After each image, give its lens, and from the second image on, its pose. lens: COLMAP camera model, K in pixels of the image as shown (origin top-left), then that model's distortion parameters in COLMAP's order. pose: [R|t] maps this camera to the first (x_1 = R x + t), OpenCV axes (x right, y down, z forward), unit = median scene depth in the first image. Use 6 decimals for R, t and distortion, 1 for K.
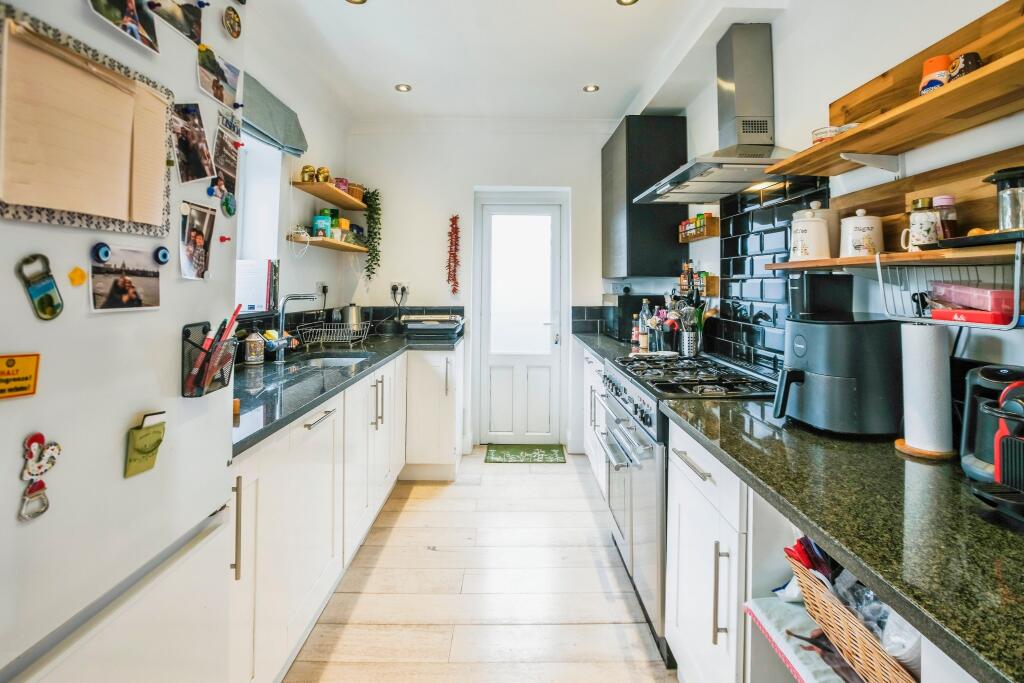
lens RADIAL K [[523.4, 0, 509.9], [0, 523.4, 262.1], [0, 0, 1]] dist [-0.003855, -0.000203]
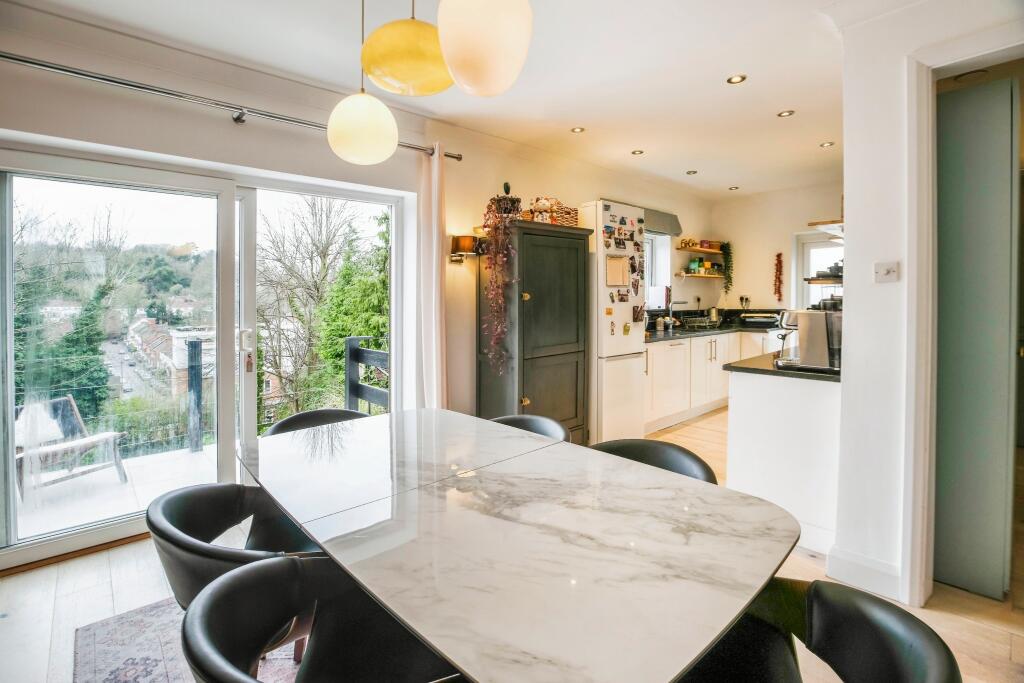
lens RADIAL K [[488.6, 0, 509.7], [0, 488.6, 301.2], [0, 0, 1]] dist [-0.000995, -0.000083]
pose [[0.691267, -0.006661, -0.722569, 0.557397], [0.043399, 0.998535, 0.032314, -0.035092], [0.721295, -0.053696, 0.690543, -0.884123]]
